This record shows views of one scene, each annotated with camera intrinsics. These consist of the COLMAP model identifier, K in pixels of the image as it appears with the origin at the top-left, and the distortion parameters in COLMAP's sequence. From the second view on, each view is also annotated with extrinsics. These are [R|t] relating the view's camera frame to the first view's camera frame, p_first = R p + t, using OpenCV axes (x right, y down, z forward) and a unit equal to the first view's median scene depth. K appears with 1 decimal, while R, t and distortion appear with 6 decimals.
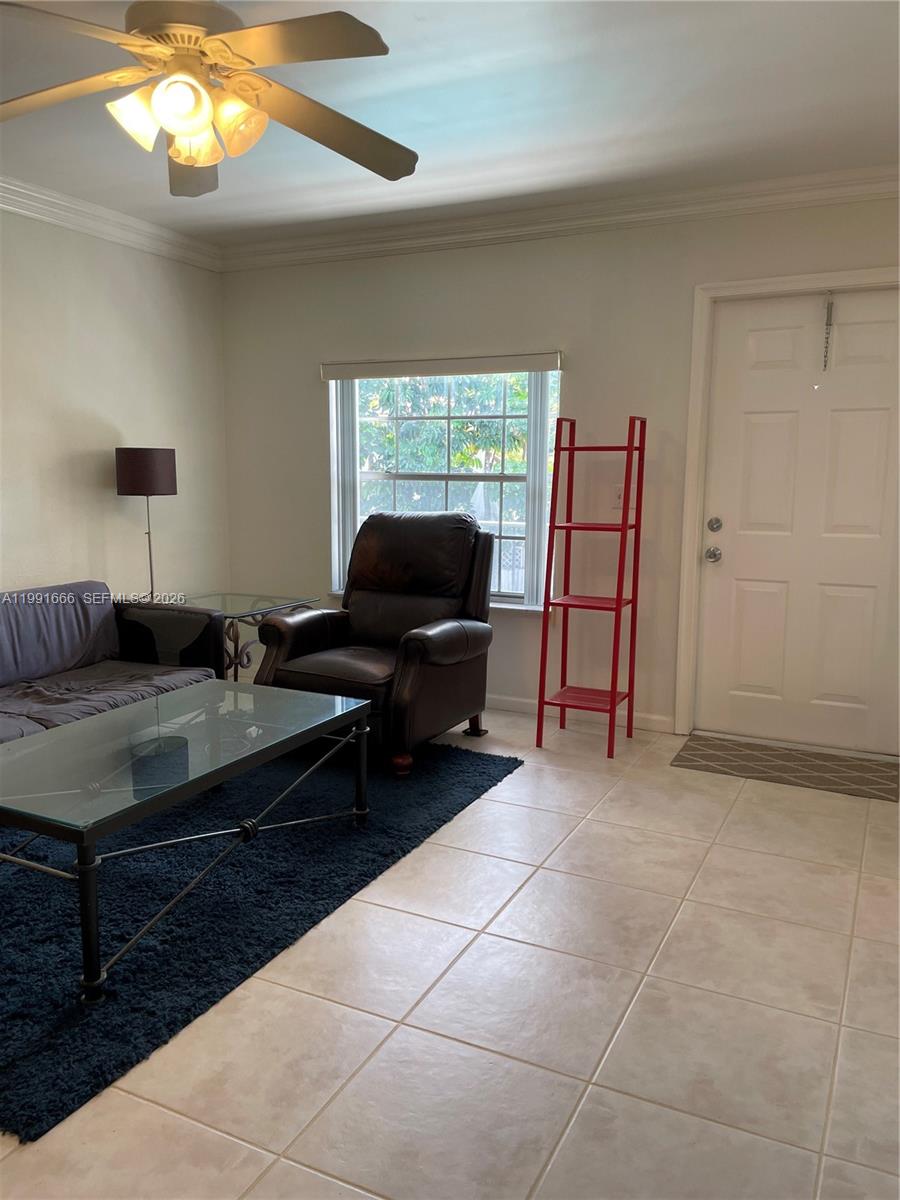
lens RADIAL K [[919.4, 0, 448.2], [0, 919.4, 603.2], [0, 0, 1]] dist [0.082740, -0.097389]
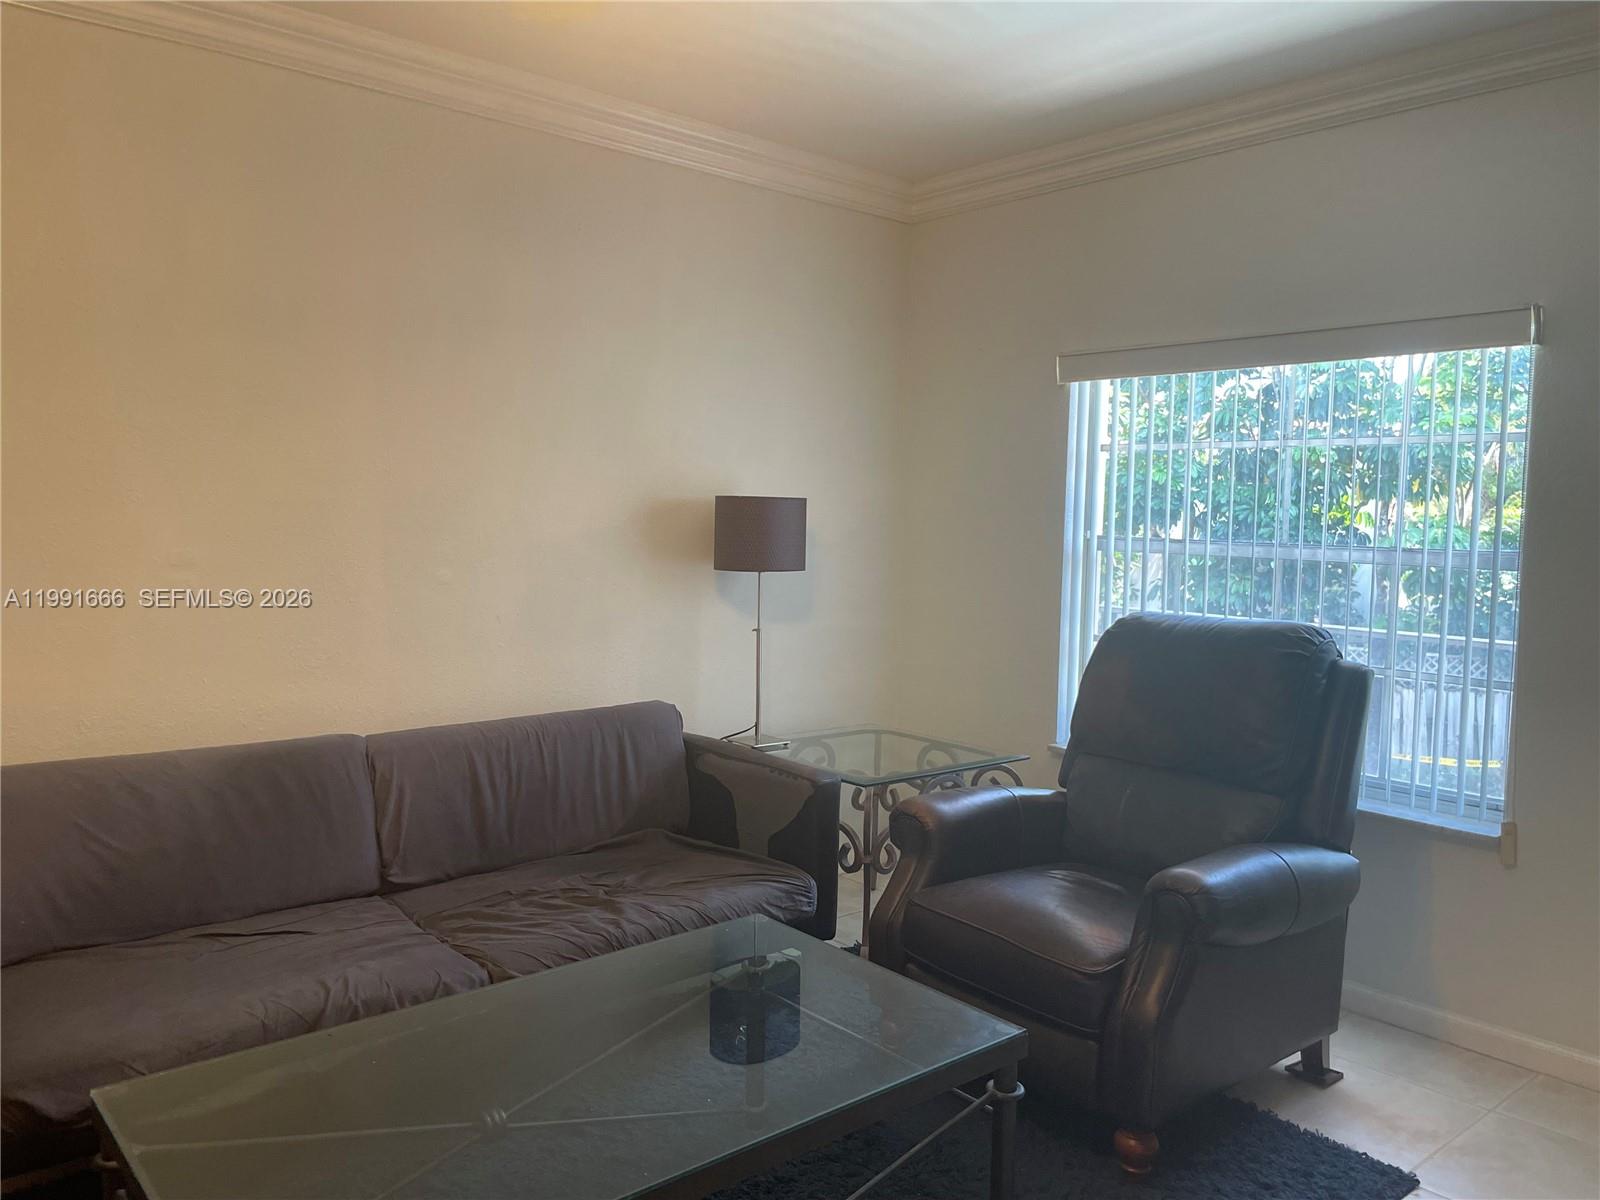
lens RADIAL K [[1225.8, 0, 792.1], [0, 1225.8, 592.8], [0, 0, 1]] dist [0.082740, -0.097389]
pose [[0.920753, 0.039470, -0.388145, 0.020854], [-0.072972, 0.994735, -0.071951, -0.045970], [0.383262, 0.094573, 0.918785, 0.261706]]
